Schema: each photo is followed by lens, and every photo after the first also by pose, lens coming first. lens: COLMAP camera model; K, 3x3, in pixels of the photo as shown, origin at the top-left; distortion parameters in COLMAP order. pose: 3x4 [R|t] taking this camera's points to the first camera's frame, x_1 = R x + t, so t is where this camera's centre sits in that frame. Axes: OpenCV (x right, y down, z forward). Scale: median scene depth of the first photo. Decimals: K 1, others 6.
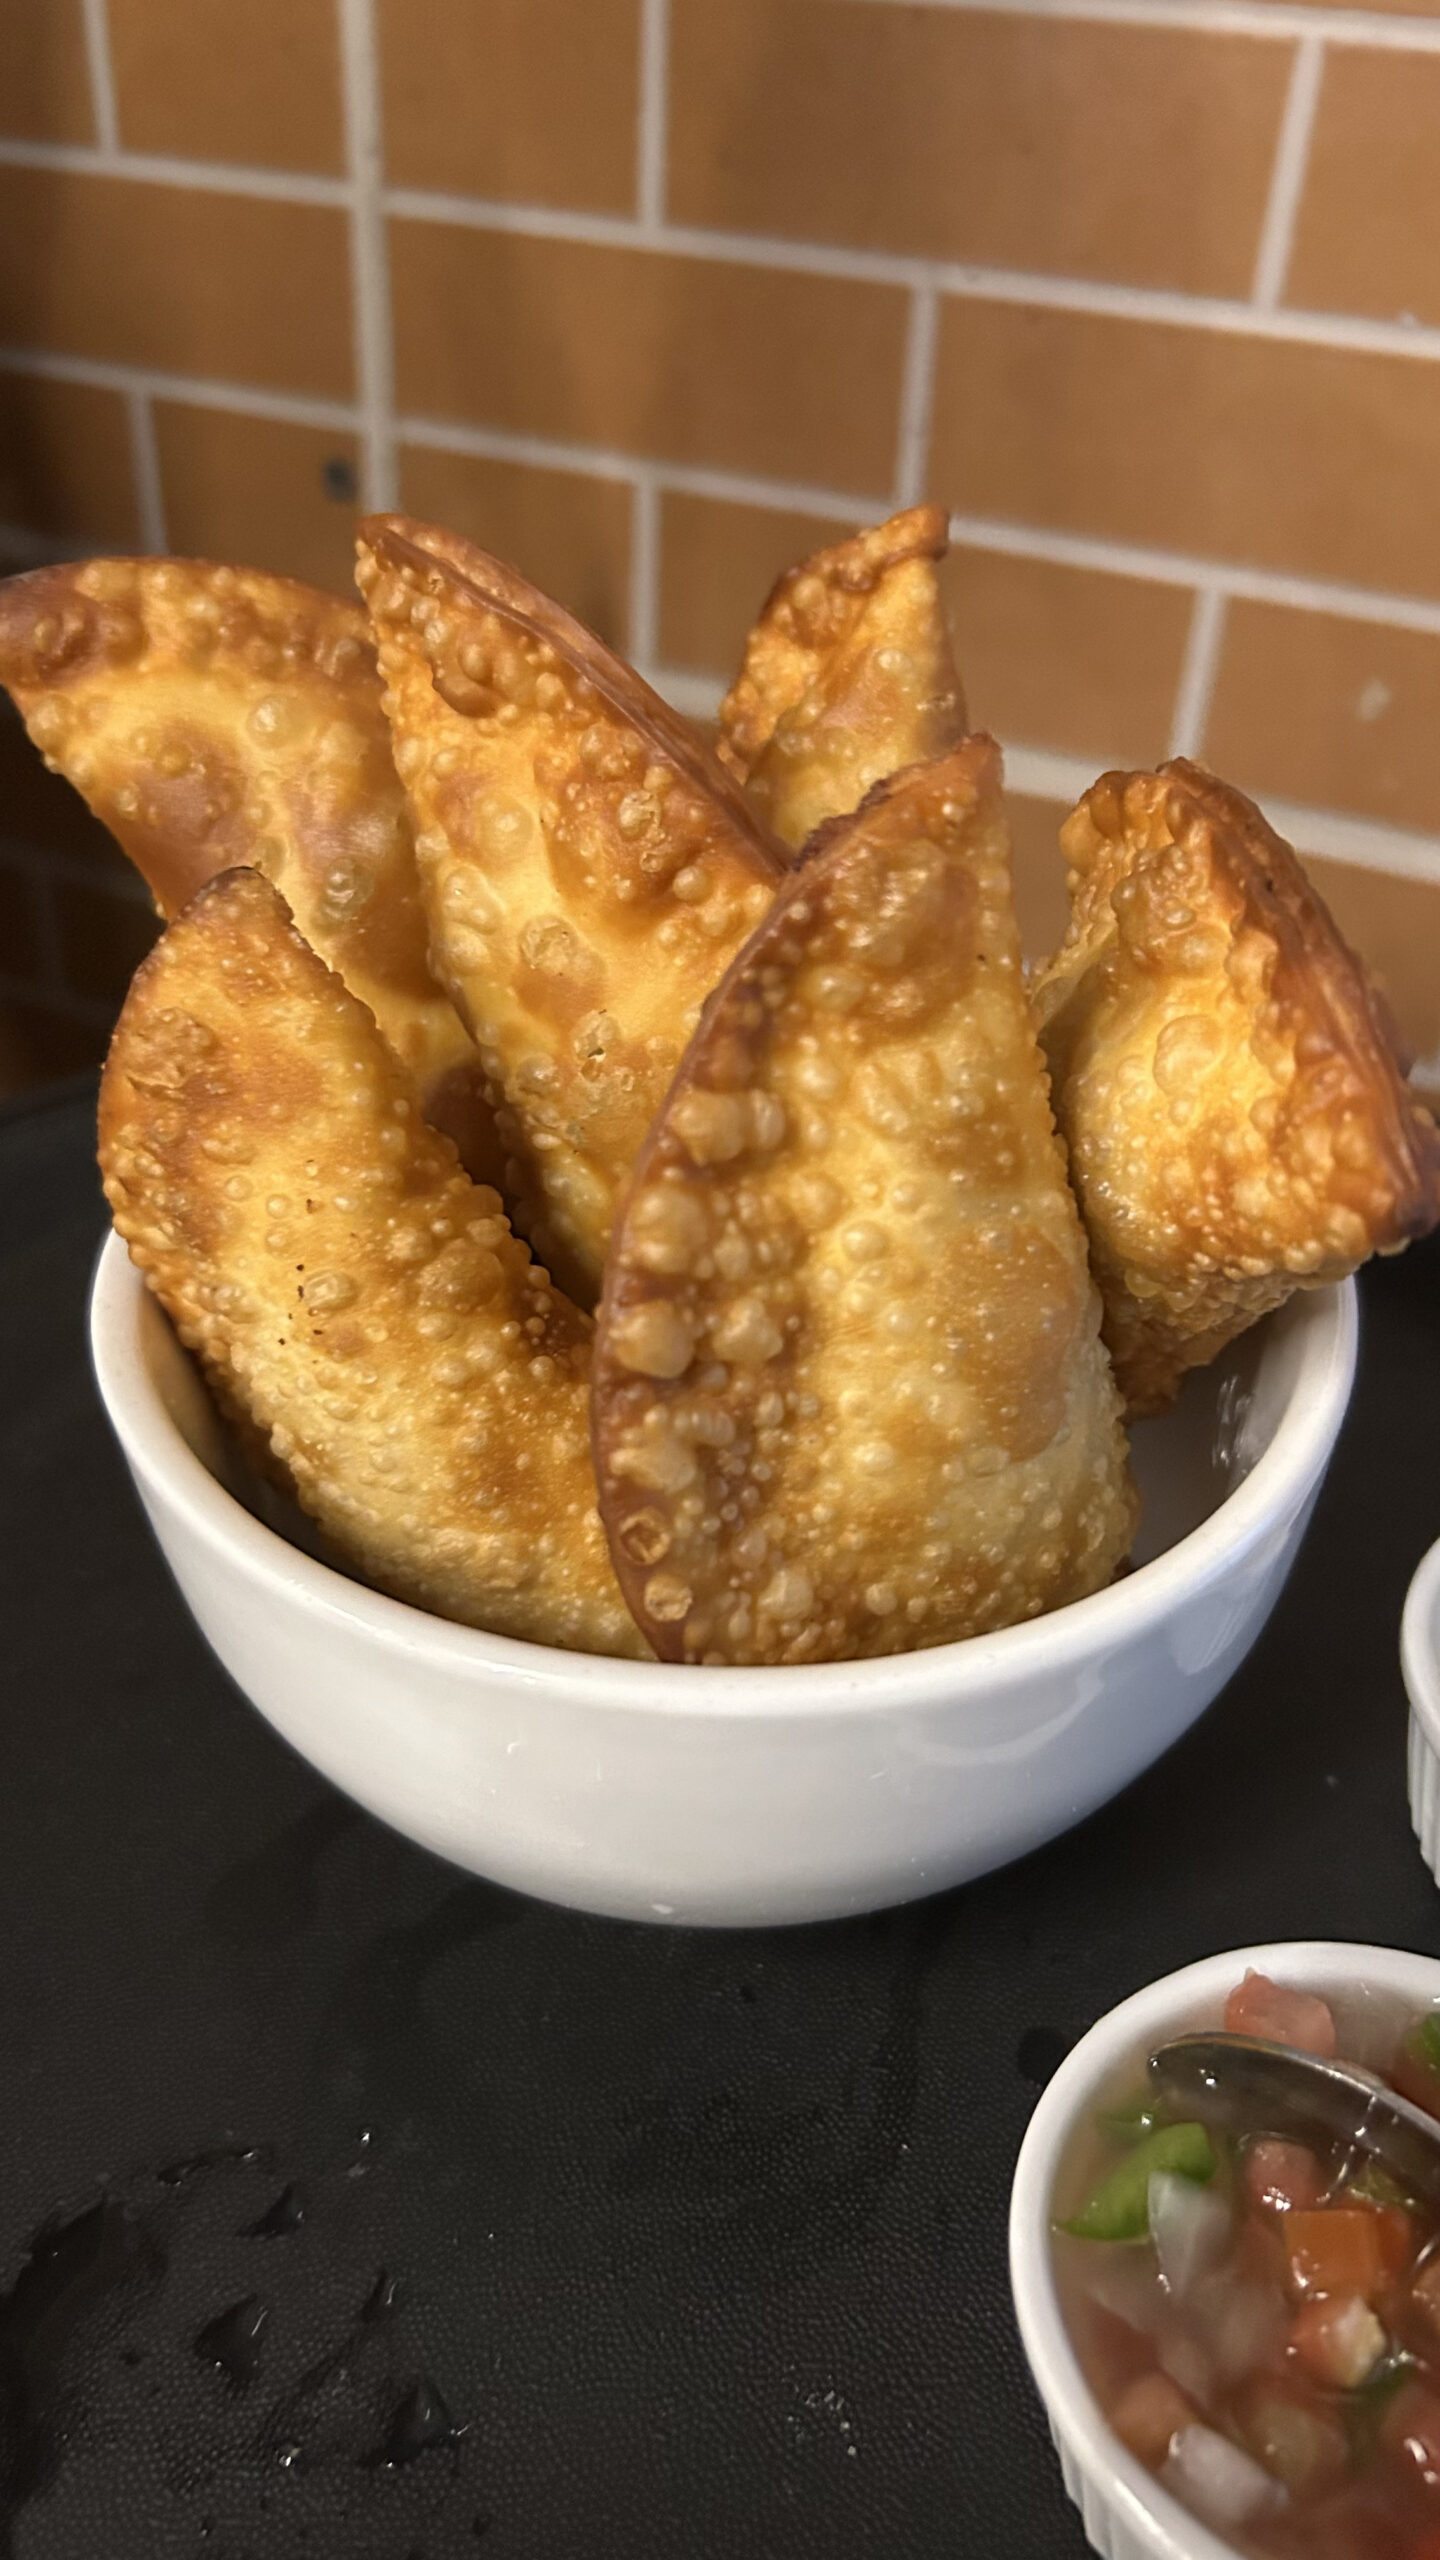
lens RADIAL K [[2017.6, 0, 757.5], [0, 2017.6, 1281.9], [0, 0, 1]] dist [0.153101, -0.405268]
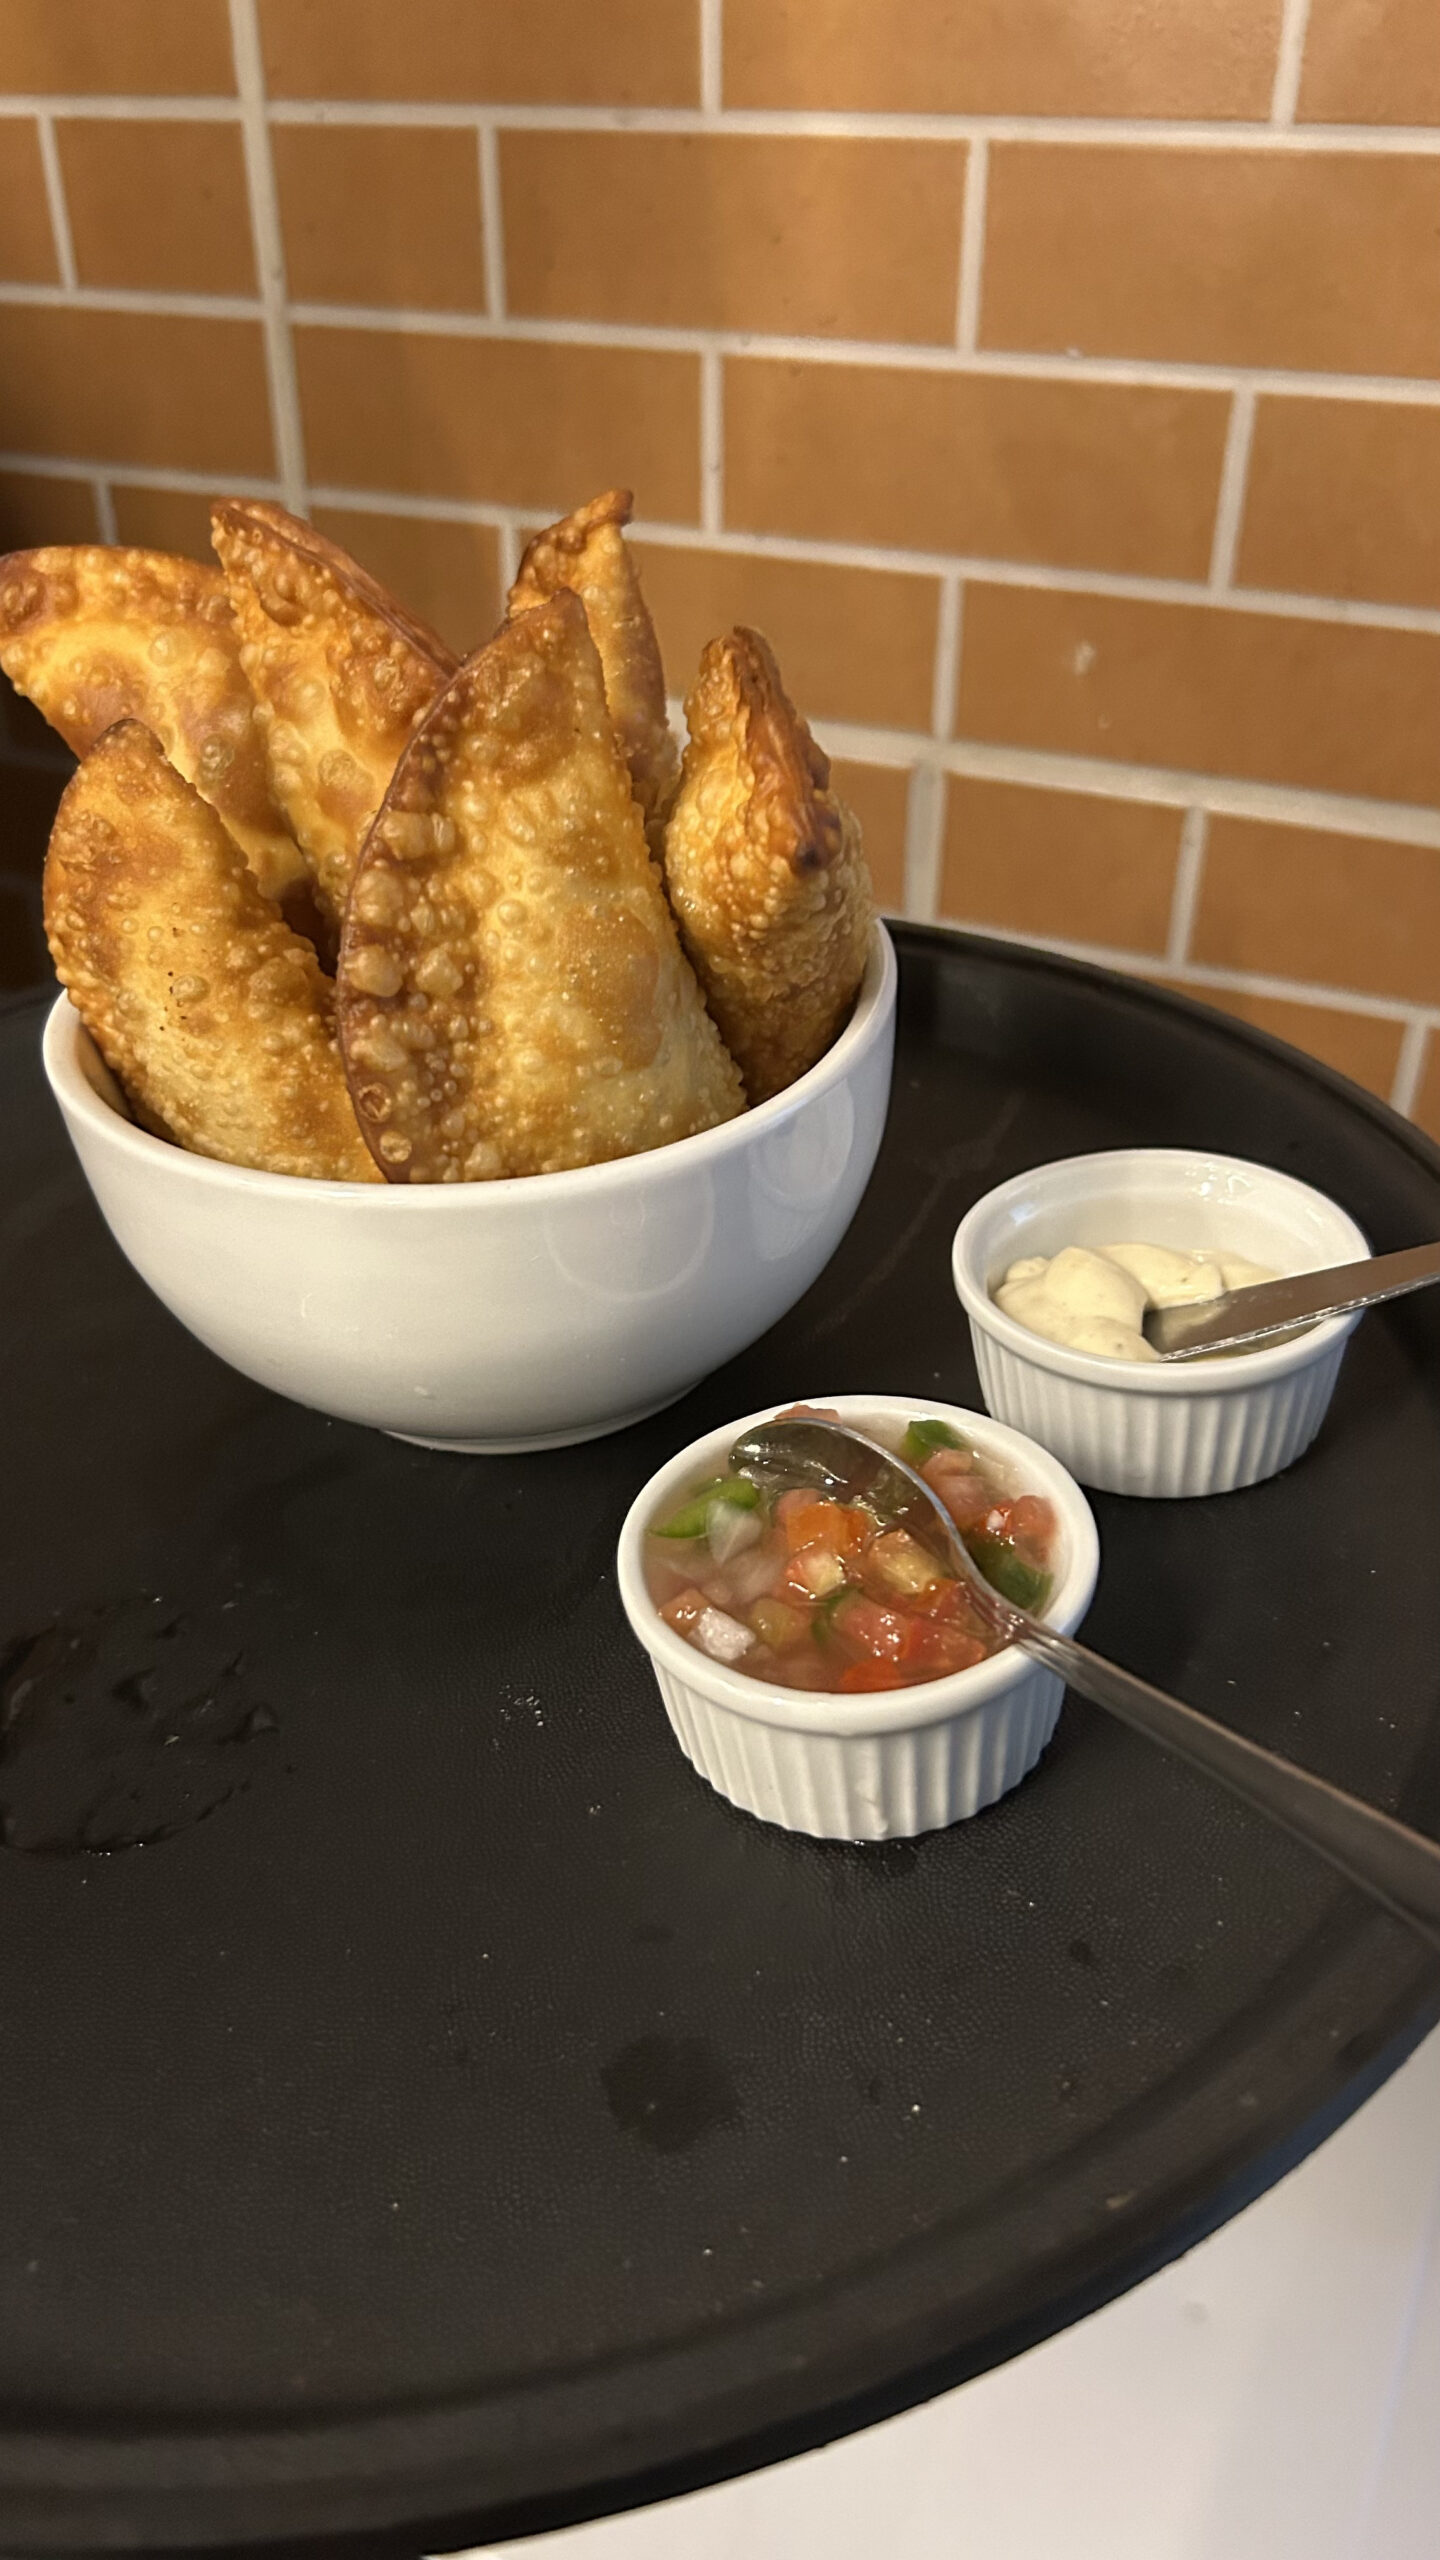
lens RADIAL K [[1976.1, 0, 720.0], [0, 1976.1, 1280.0], [0, 0, 1]] dist [0.092175, -0.234855]
pose [[0.999061, -0.030791, -0.030481, 0.223802], [0.029366, 0.998503, -0.046143, 0.301310], [0.031856, 0.045204, 0.998470, -0.463840]]
